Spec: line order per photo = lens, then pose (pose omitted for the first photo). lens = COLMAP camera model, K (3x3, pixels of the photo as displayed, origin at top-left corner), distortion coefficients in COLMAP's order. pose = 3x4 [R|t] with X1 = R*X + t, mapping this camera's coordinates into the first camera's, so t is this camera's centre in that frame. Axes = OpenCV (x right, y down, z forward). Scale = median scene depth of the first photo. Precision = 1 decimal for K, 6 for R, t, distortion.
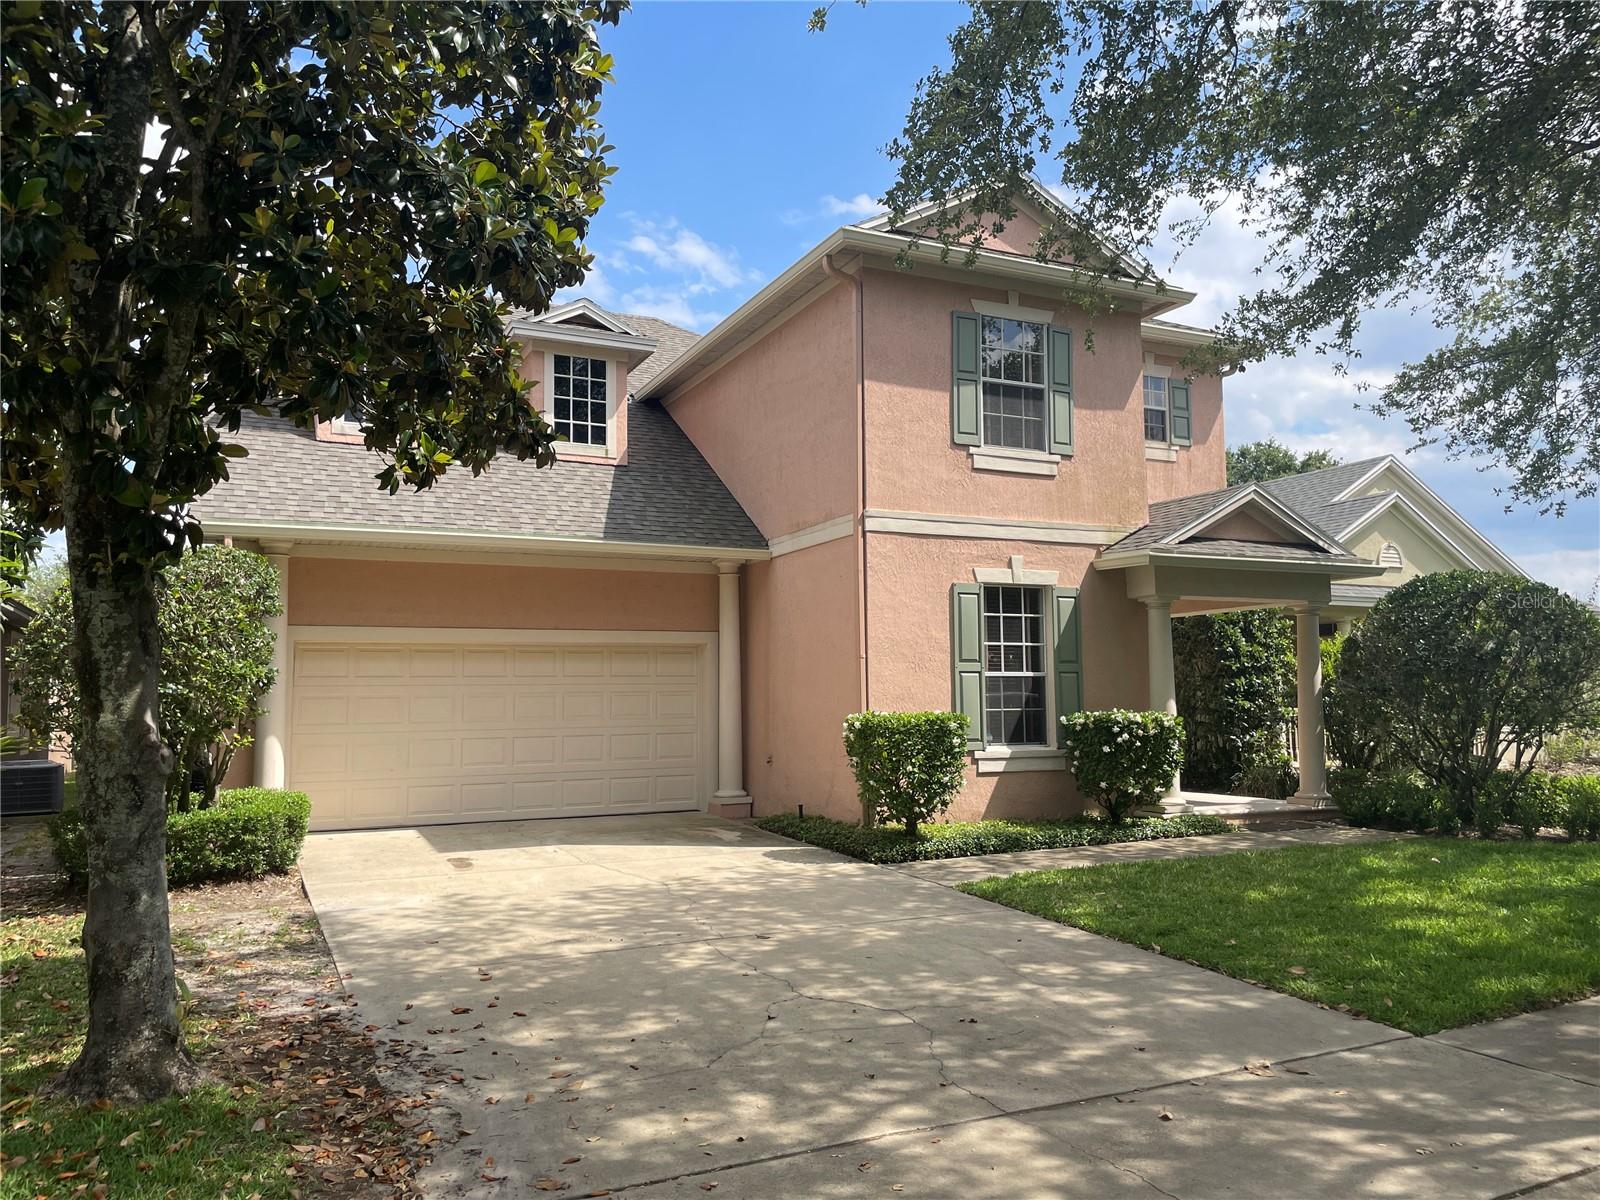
lens RADIAL K [[1214.9, 0, 809.6], [0, 1214.9, 593.0], [0, 0, 1]] dist [0.083092, -0.115297]
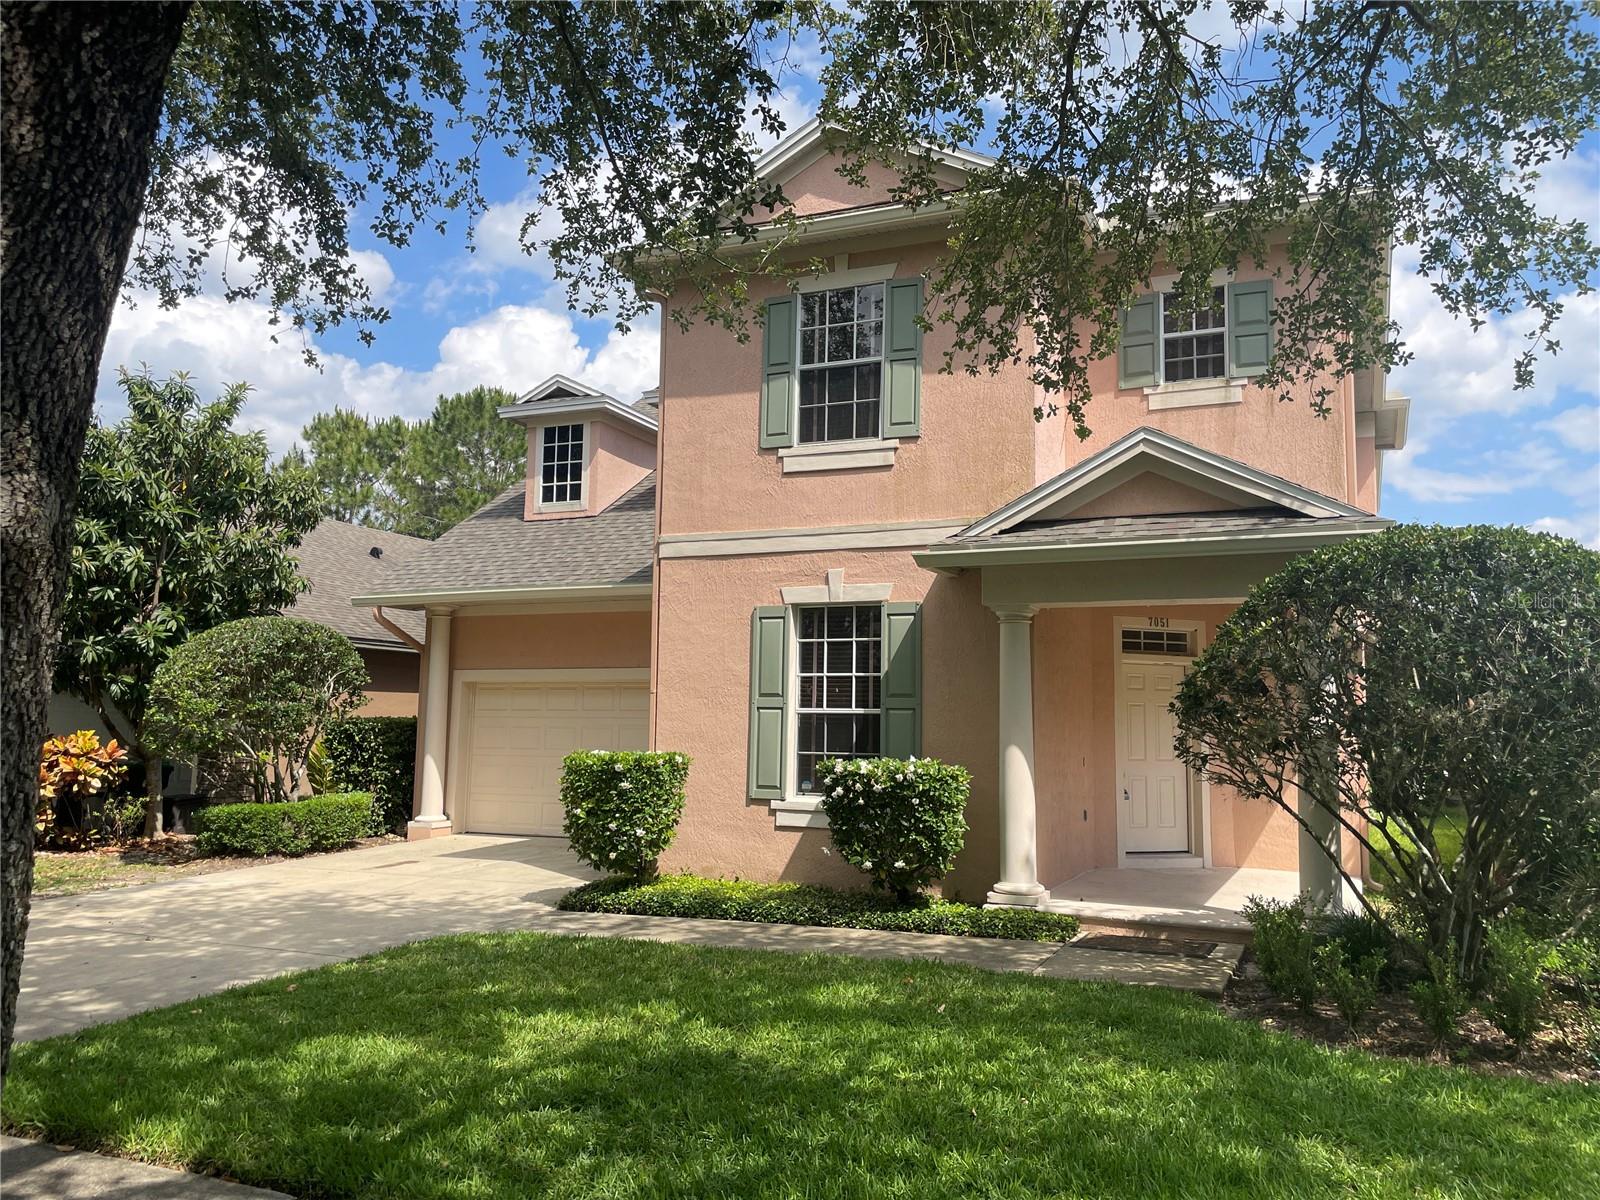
lens RADIAL K [[1214.9, 0, 811.9], [0, 1214.9, 587.7], [0, 0, 1]] dist [0.083092, -0.115297]
pose [[0.645966, -0.071410, -0.760018, 0.819868], [0.047973, 0.997444, -0.052945, 0.026699], [0.761857, -0.002260, 0.647741, 0.462998]]
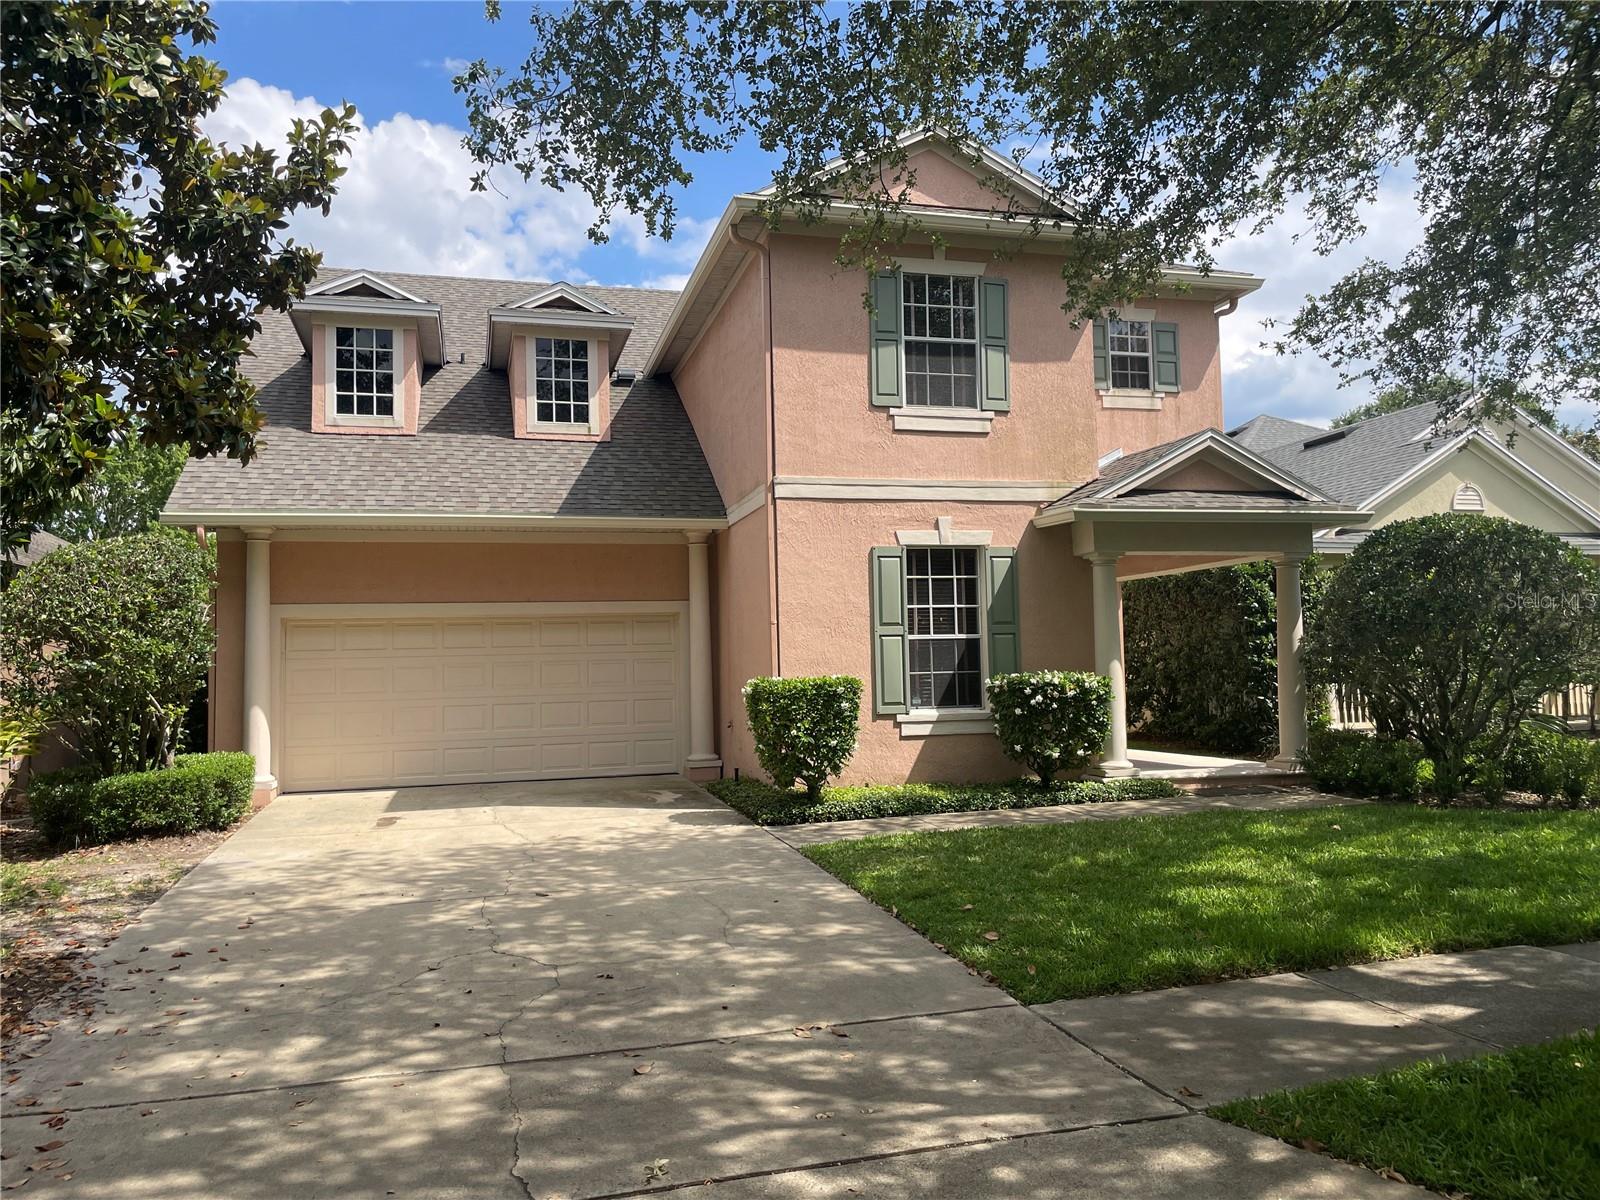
lens RADIAL K [[1214.9, 0, 800.7], [0, 1214.9, 590.5], [0, 0, 1]] dist [0.083092, -0.115297]
pose [[0.982655, -0.025398, -0.183696, 0.243347], [0.030599, 0.999206, 0.025535, 0.000490], [0.182901, -0.030713, 0.982651, 0.010853]]
